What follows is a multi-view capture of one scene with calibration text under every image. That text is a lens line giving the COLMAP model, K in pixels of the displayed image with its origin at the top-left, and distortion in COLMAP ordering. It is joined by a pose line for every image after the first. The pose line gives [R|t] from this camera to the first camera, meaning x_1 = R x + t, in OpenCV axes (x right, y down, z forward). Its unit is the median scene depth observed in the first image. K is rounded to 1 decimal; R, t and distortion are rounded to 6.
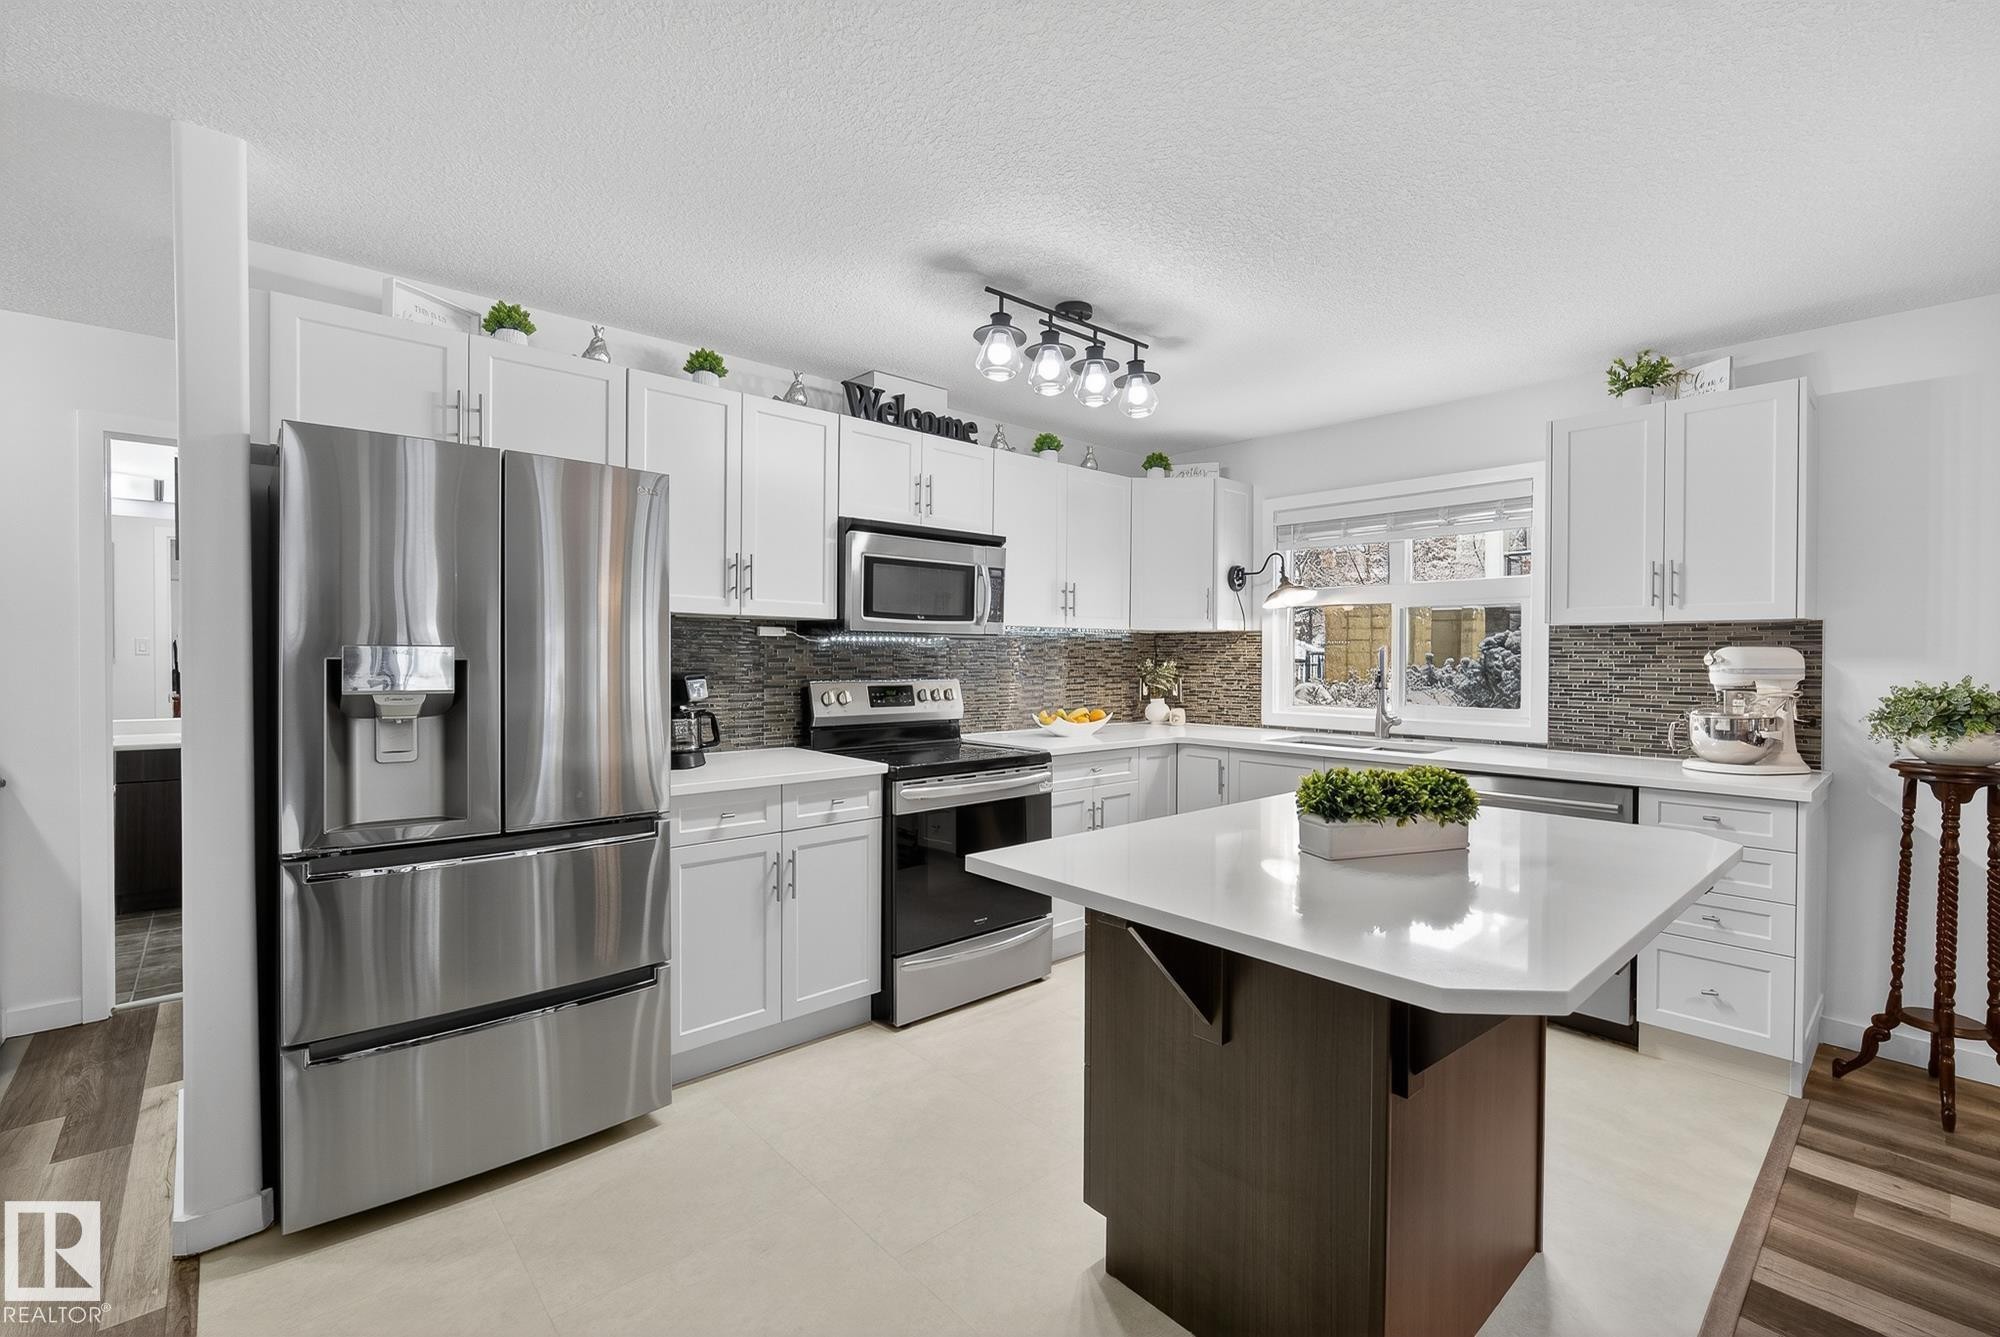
lens RADIAL K [[866.2, 0, 1005.9], [0, 866.2, 667.4], [0, 0, 1]] dist [-0.010549, 0.003704]
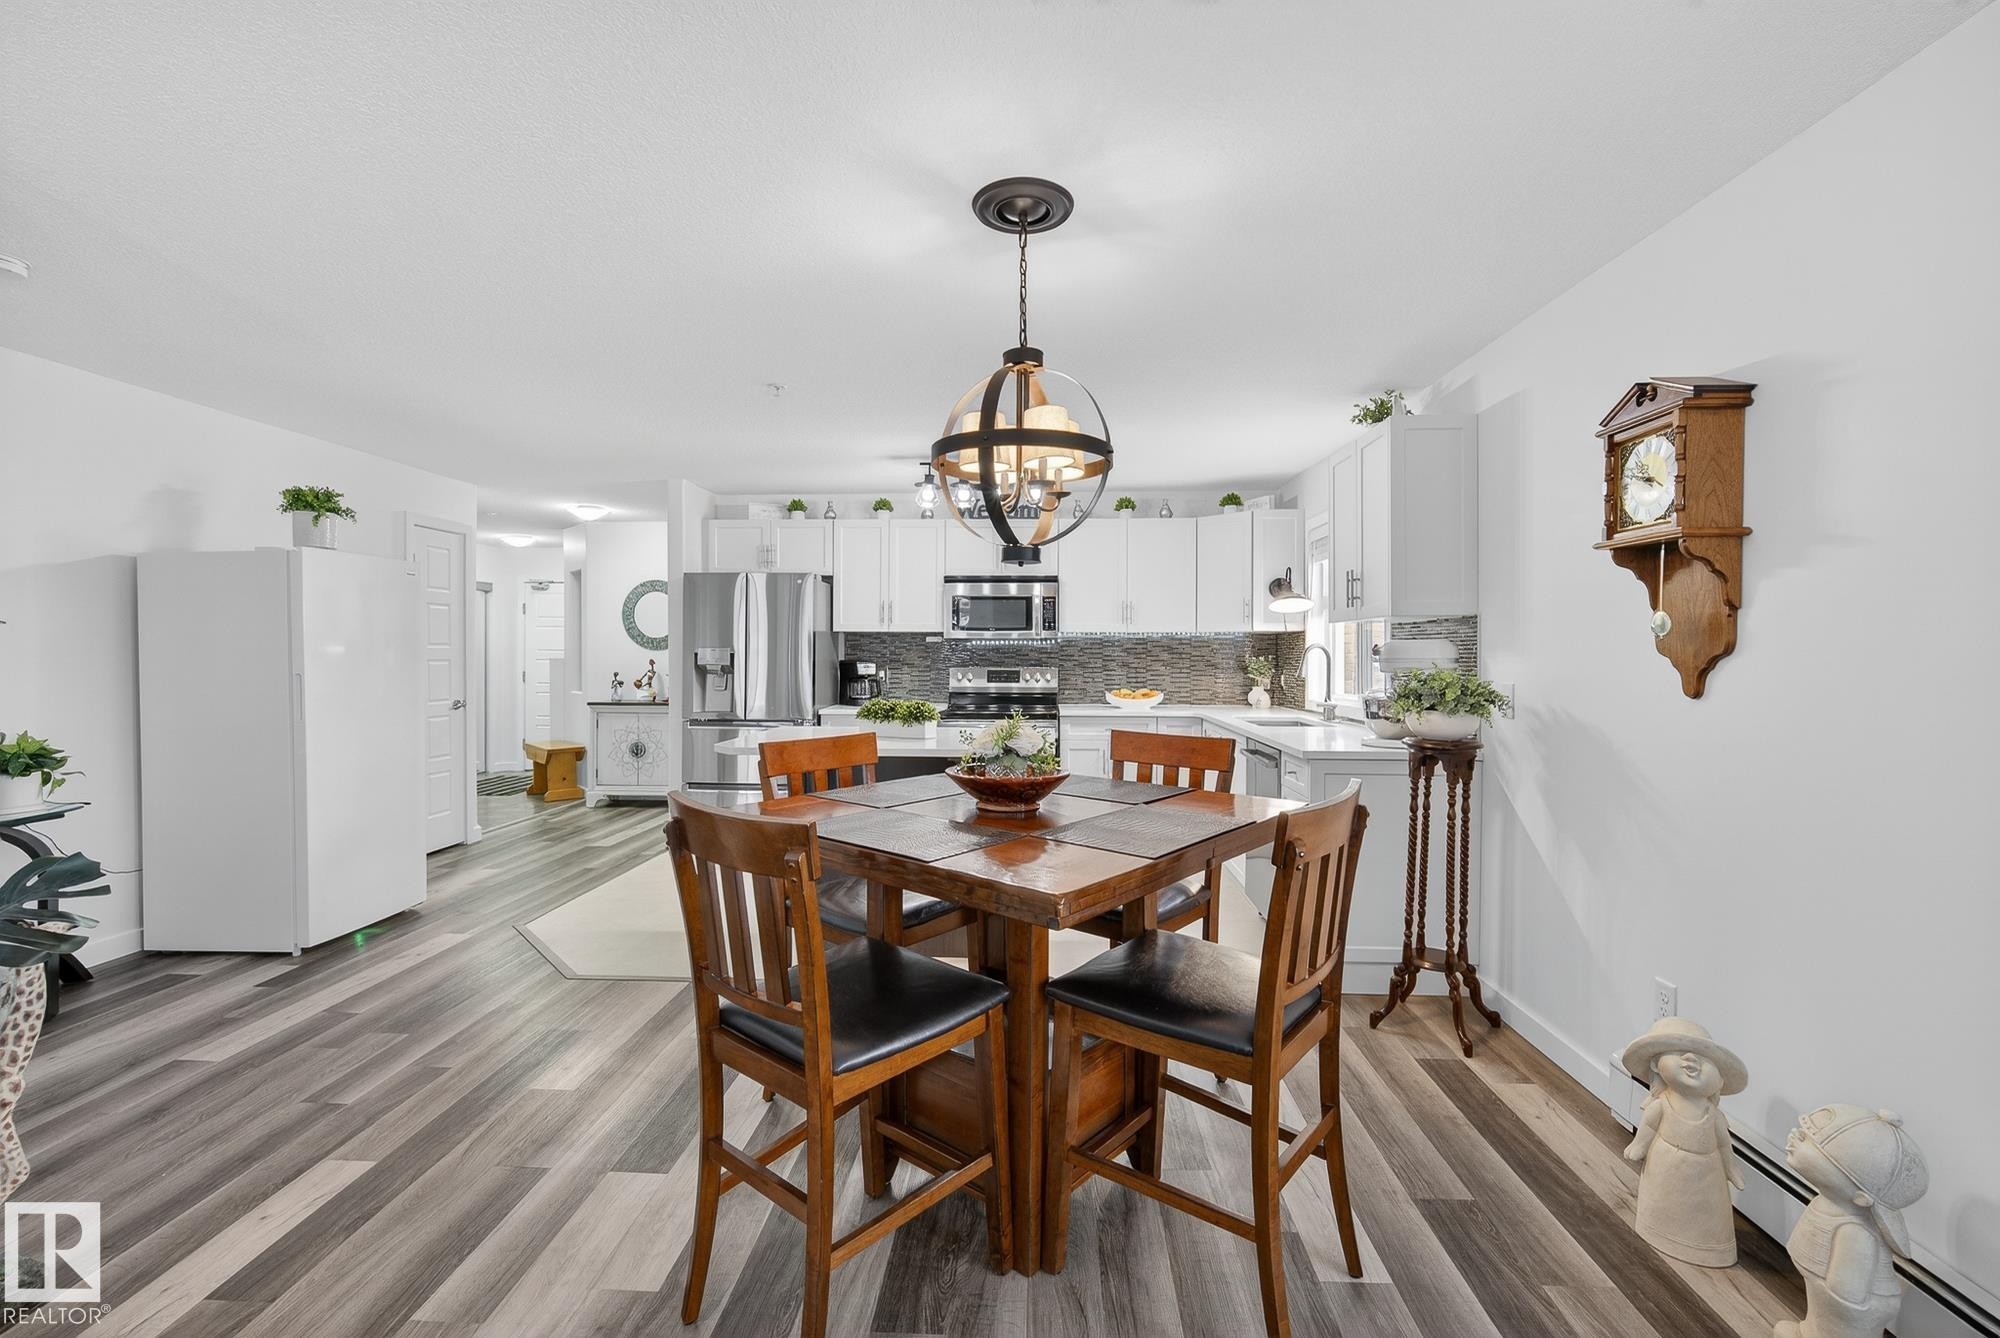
lens RADIAL K [[866.2, 0, 1007.0], [0, 866.2, 666.7], [0, 0, 1]] dist [-0.010549, 0.003704]
pose [[0.707933, 0.010687, -0.706199, 1.045471], [-0.009992, 0.999937, 0.005115, 0.005947], [0.706209, 0.003435, 0.707995, -0.173519]]
